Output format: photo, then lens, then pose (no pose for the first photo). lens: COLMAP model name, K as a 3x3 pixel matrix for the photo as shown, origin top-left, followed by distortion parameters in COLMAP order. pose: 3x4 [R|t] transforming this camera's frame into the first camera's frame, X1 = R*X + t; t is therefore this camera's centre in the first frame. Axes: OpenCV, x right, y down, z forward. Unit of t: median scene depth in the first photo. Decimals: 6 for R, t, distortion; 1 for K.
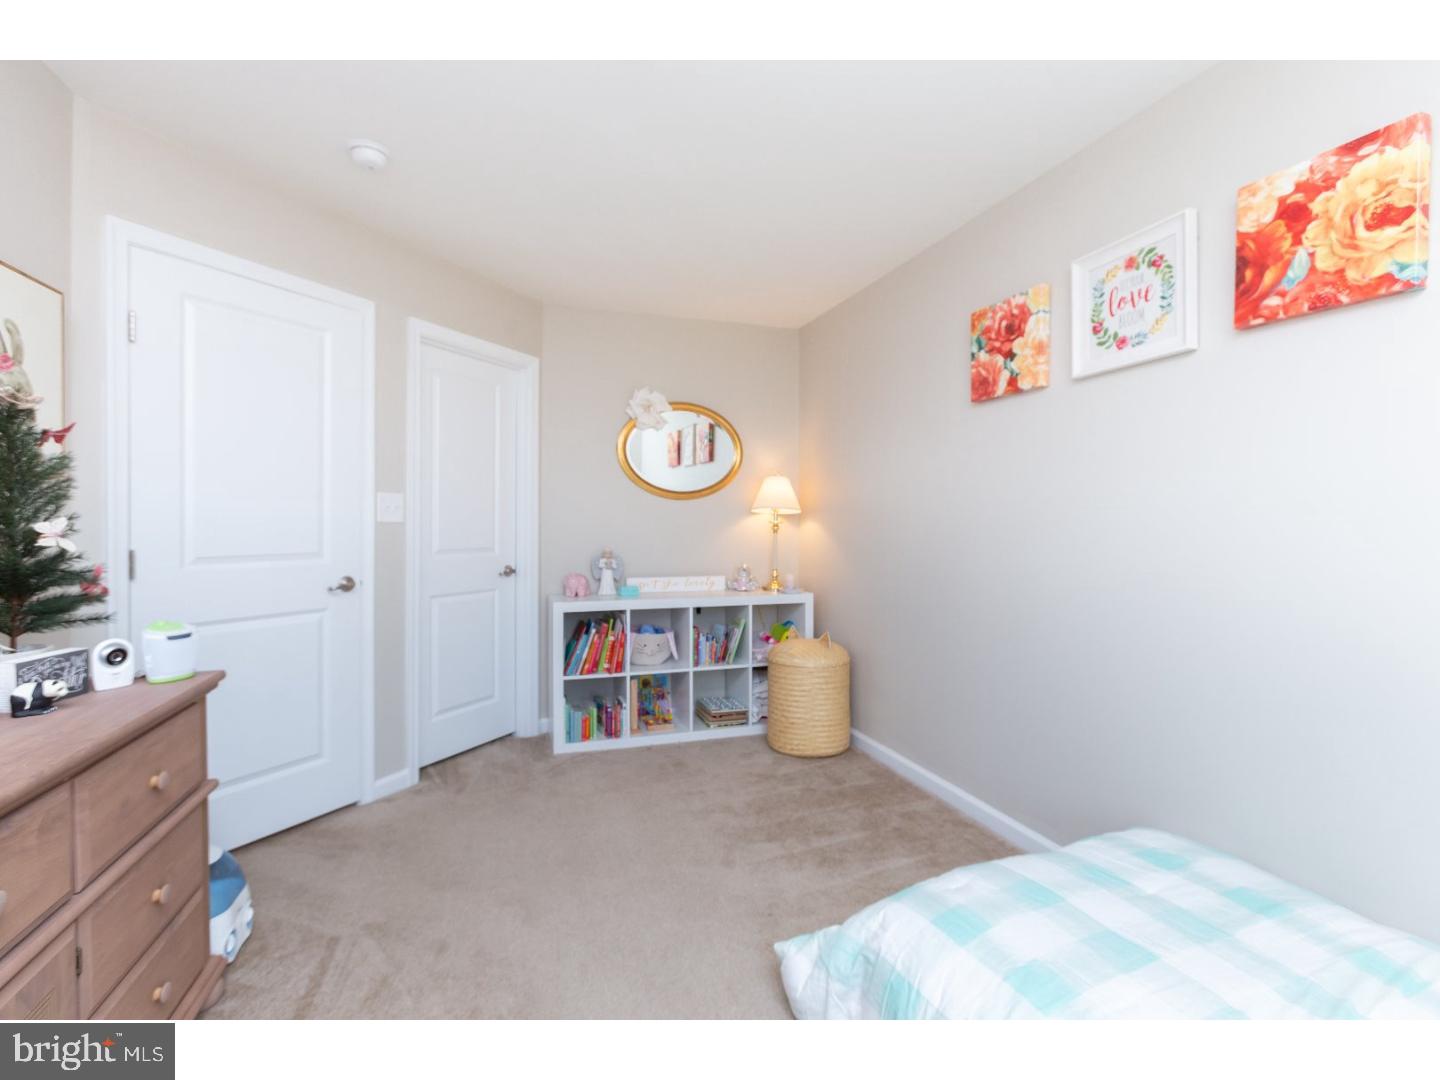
lens RADIAL K [[661.3, 0, 718.8], [0, 661.3, 530.7], [0, 0, 1]] dist [-0.001869, 0.003357]
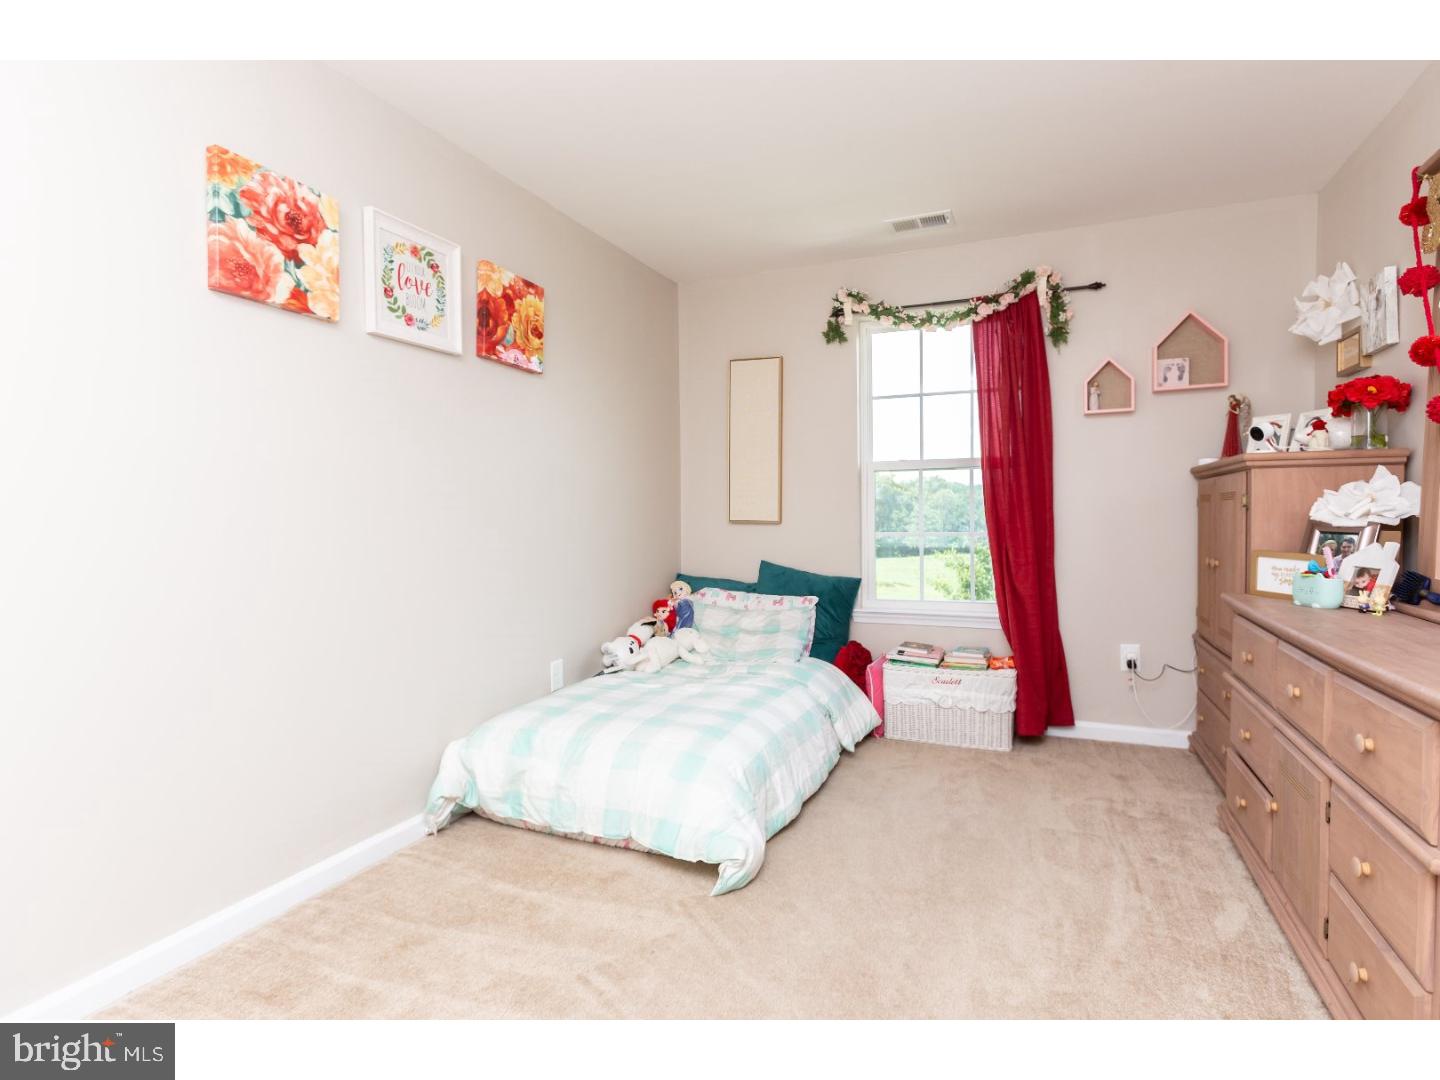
lens RADIAL K [[764.6, 0, 718.3], [0, 764.6, 531.4], [0, 0, 1]] dist [0.003590, 0.000812]
pose [[-0.744250, -0.010573, 0.667817, -0.573608], [0.013087, 0.999452, 0.030409, 0.027154], [-0.667773, 0.031372, -0.743704, 1.533897]]
